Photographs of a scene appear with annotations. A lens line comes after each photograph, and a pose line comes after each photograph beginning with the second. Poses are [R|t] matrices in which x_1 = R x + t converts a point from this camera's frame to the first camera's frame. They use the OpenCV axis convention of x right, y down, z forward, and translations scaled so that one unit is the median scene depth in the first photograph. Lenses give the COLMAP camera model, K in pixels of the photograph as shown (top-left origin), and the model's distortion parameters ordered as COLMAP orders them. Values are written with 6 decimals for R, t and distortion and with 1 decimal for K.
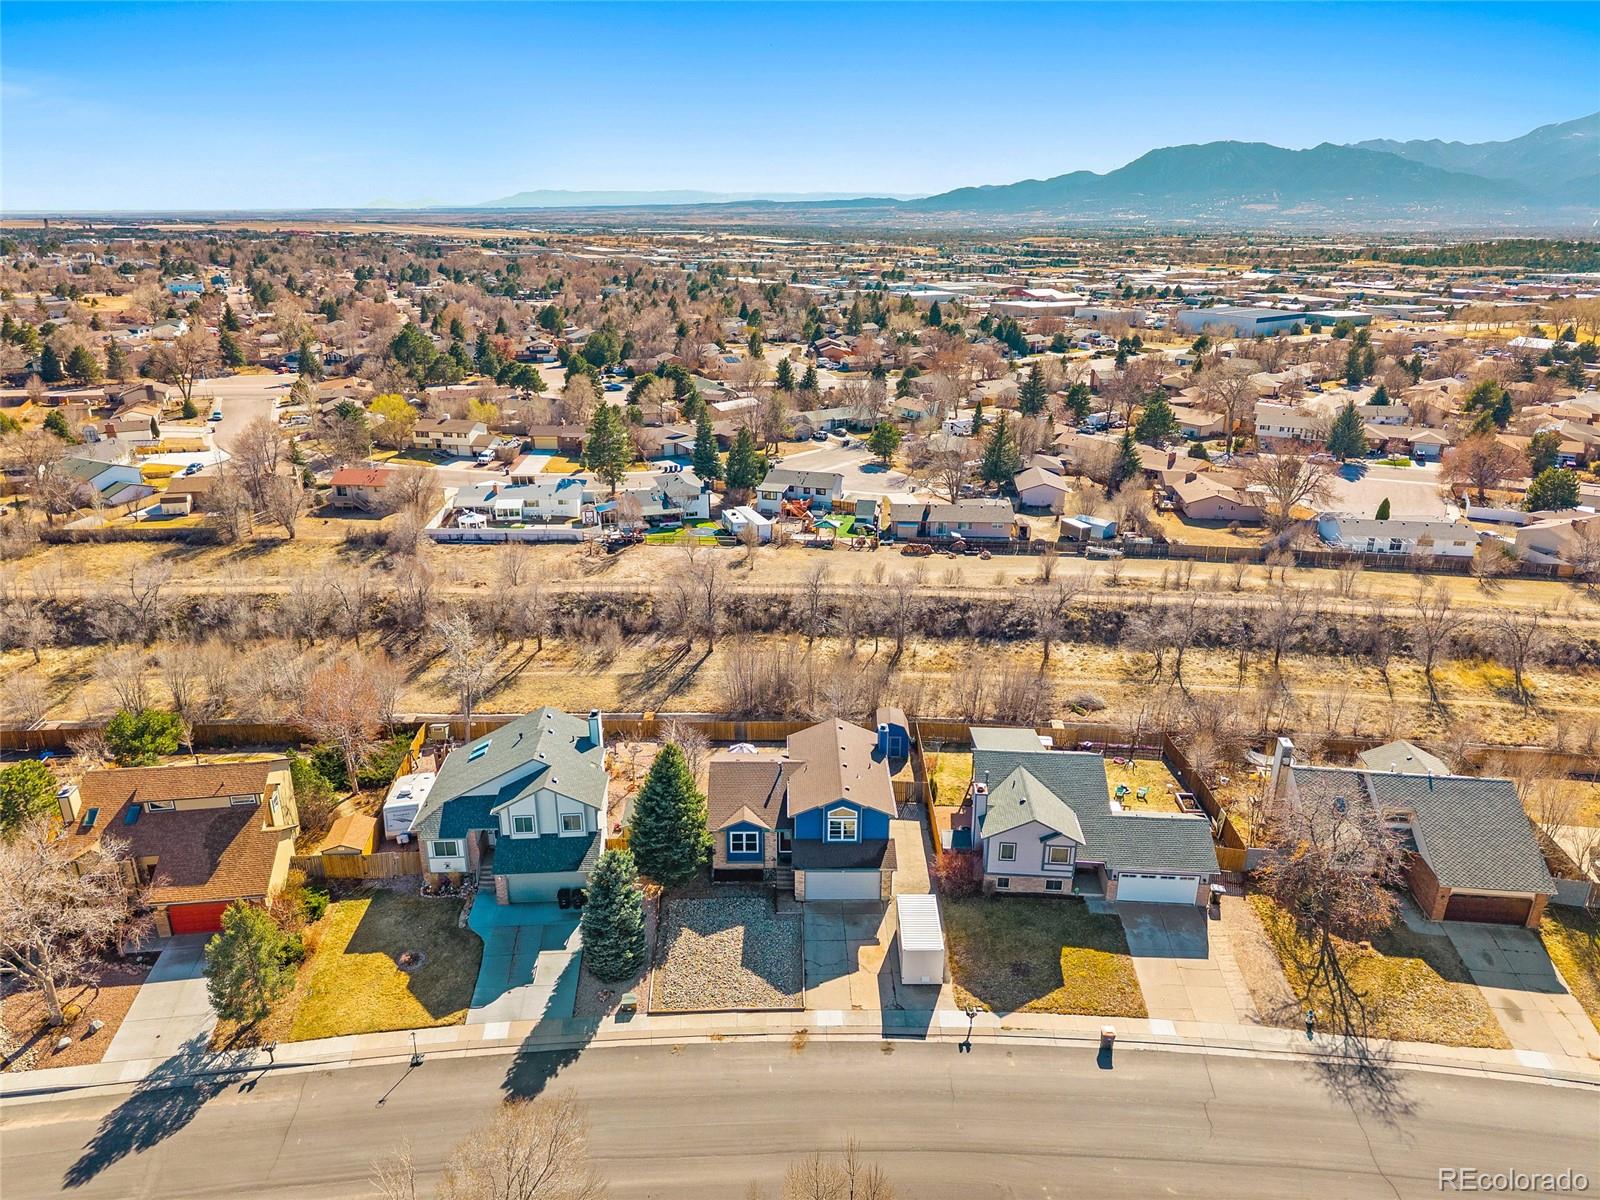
lens RADIAL K [[1087.4, 0, 798.9], [0, 1087.4, 606.4], [0, 0, 1]] dist [0.034732, -0.037066]
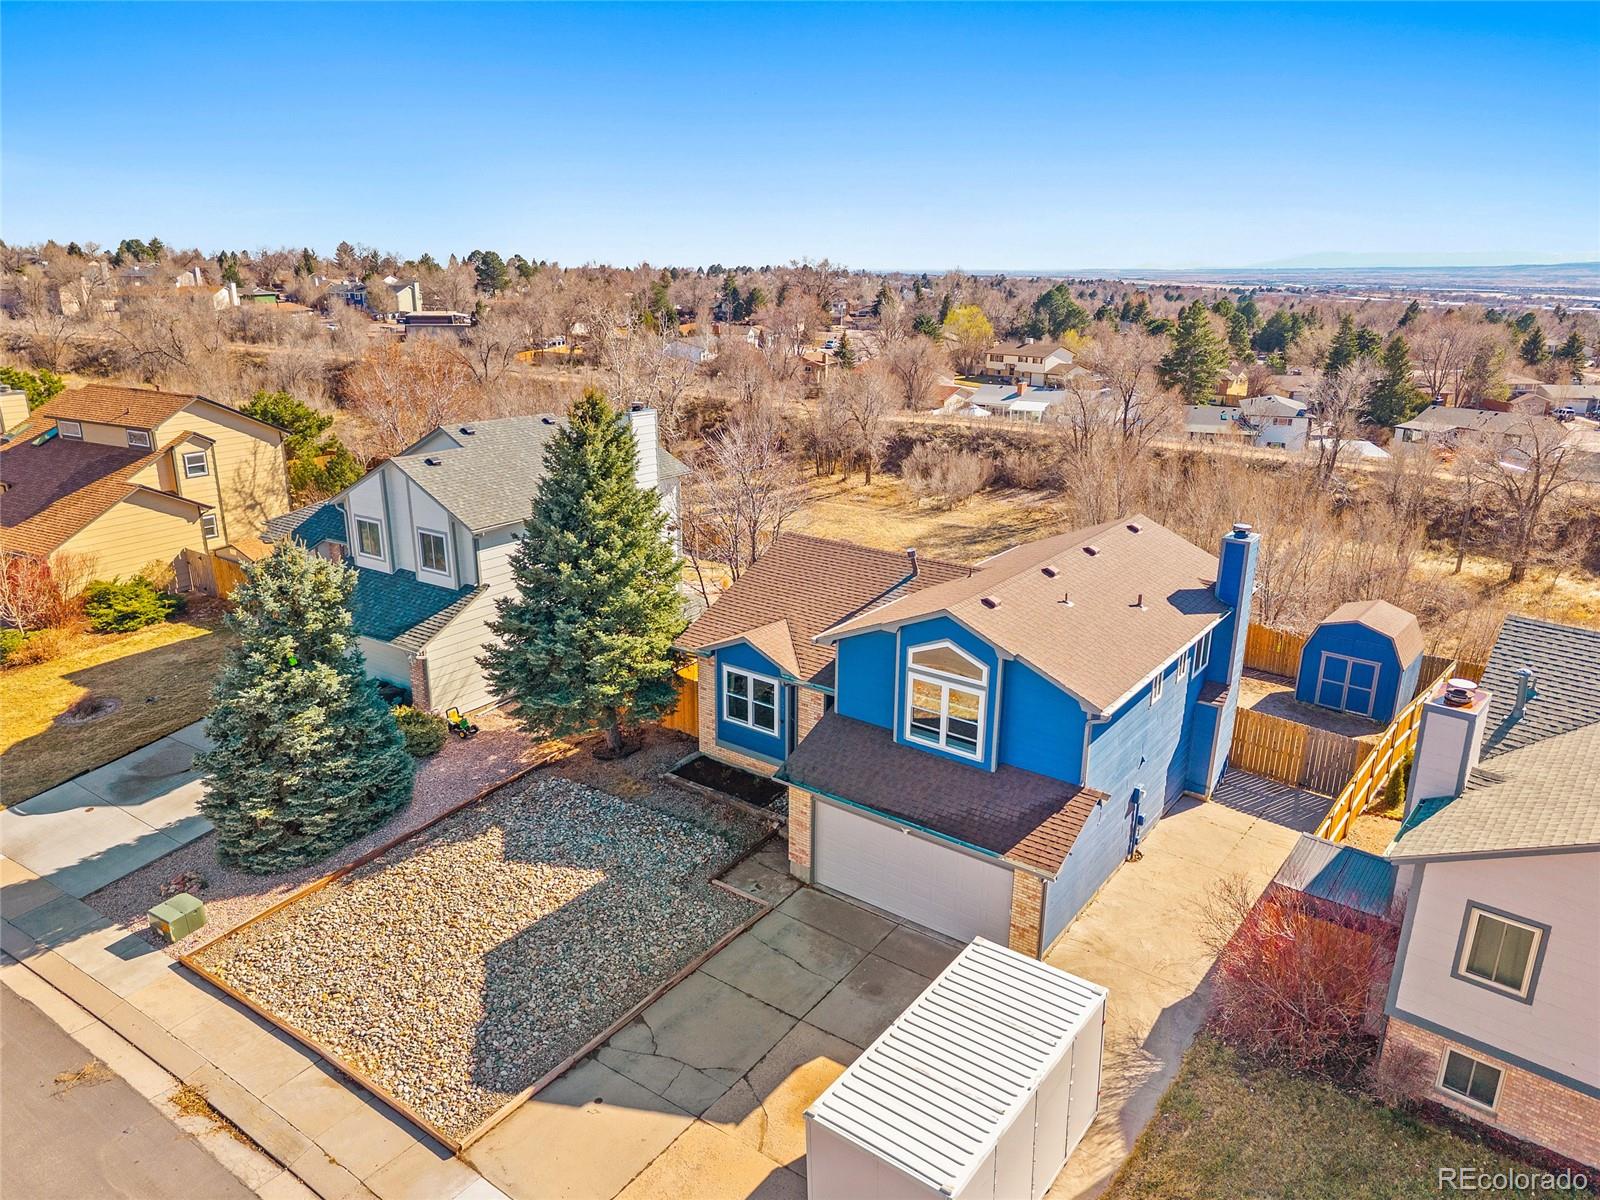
lens RADIAL K [[1087.4, 0, 798.9], [0, 1087.4, 606.4], [0, 0, 1]] dist [0.034732, -0.037066]
pose [[0.798185, 0.186425, -0.572840, 0.200793], [-0.218252, 0.975800, 0.013455, 0.187902], [0.561486, 0.114284, 0.819556, 0.734822]]
